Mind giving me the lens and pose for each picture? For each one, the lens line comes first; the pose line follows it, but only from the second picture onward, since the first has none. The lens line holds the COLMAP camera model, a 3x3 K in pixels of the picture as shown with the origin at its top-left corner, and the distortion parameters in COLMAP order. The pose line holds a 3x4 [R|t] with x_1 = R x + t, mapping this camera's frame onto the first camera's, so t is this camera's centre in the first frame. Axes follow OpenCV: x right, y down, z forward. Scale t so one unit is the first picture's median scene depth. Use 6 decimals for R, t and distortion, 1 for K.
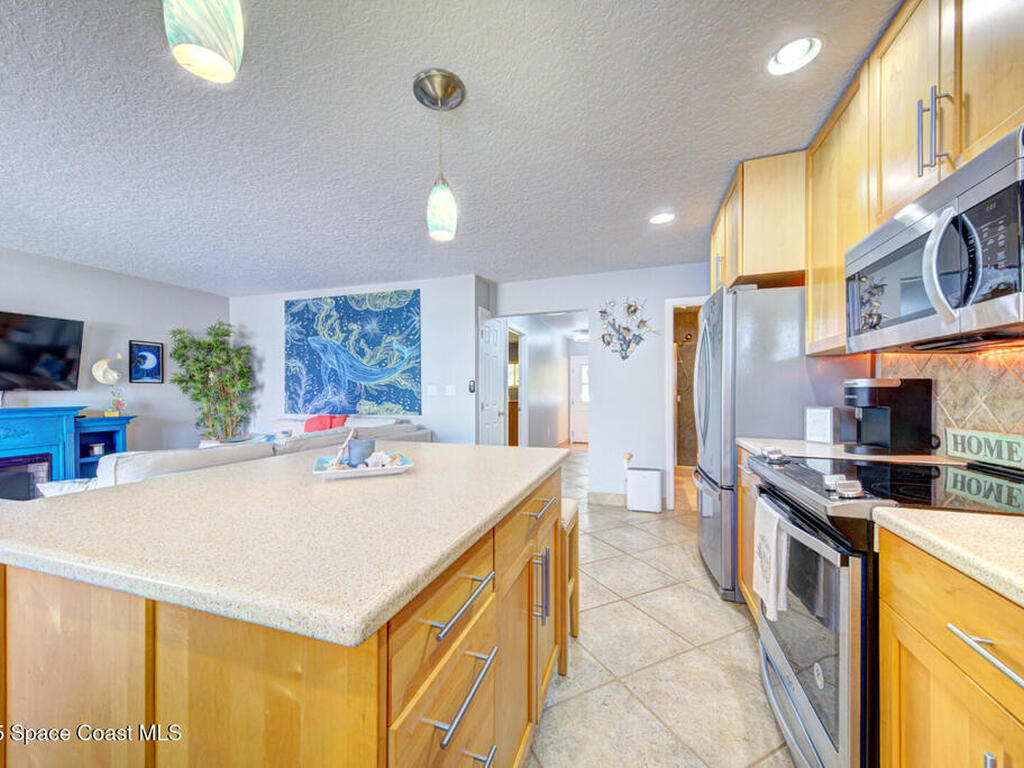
lens RADIAL K [[394.5, 0, 513.6], [0, 394.5, 396.2], [0, 0, 1]] dist [0.024897, -0.006171]
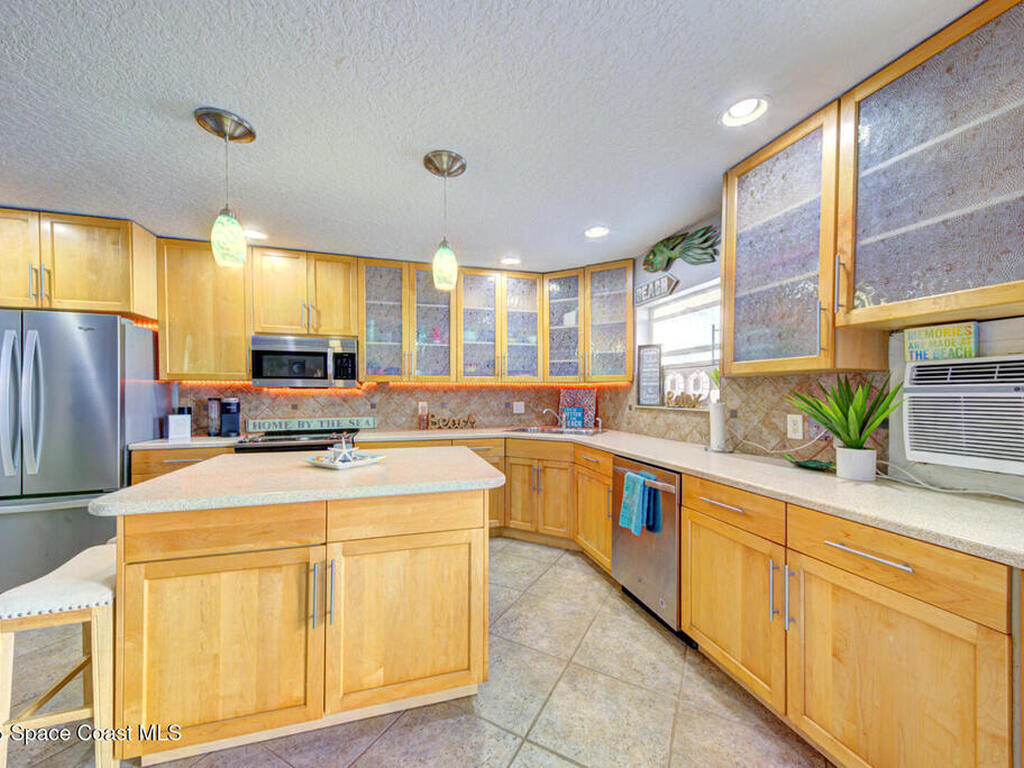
lens RADIAL K [[394.5, 0, 508.6], [0, 394.5, 396.0], [0, 0, 1]] dist [0.024897, -0.006171]
pose [[-0.569577, -0.001420, 0.821937, -0.540337], [0.010339, 0.999907, 0.008892, -0.020641], [-0.821873, 0.013563, -0.569509, 0.365372]]
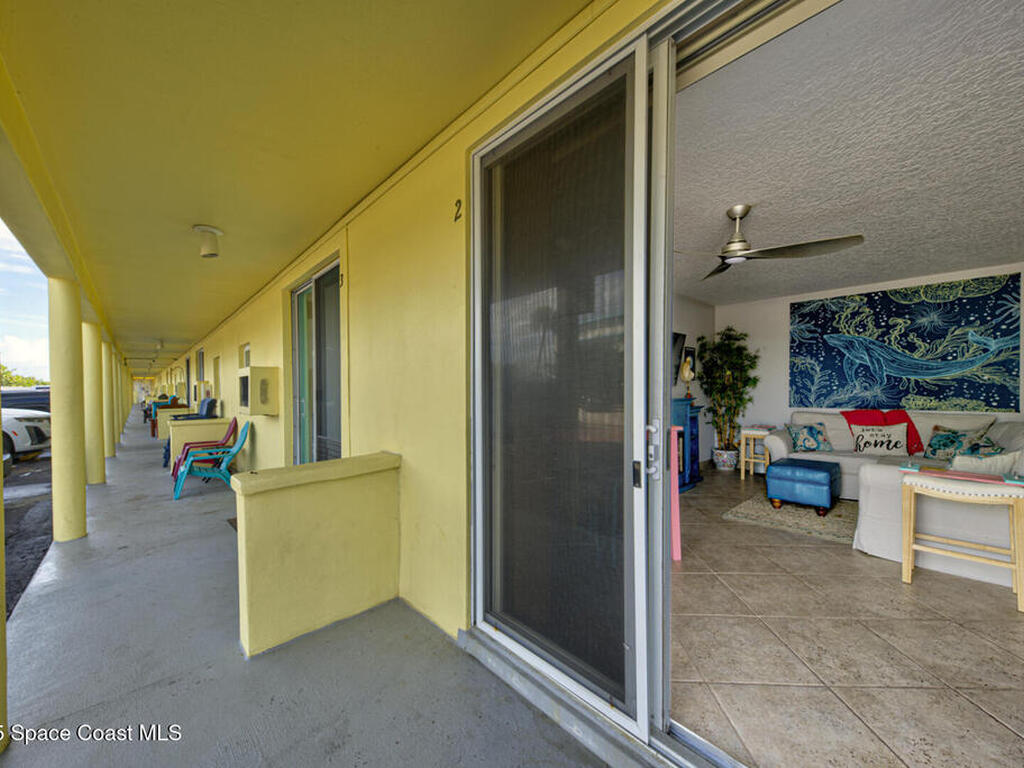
lens RADIAL K [[394.5, 0, 509.7], [0, 394.5, 395.0], [0, 0, 1]] dist [0.024897, -0.006171]
pose [[0.872739, 0.010865, -0.488067, -0.775750], [-0.007885, 0.999936, 0.008159, 0.009181], [0.488124, -0.003272, 0.872768, -0.361791]]
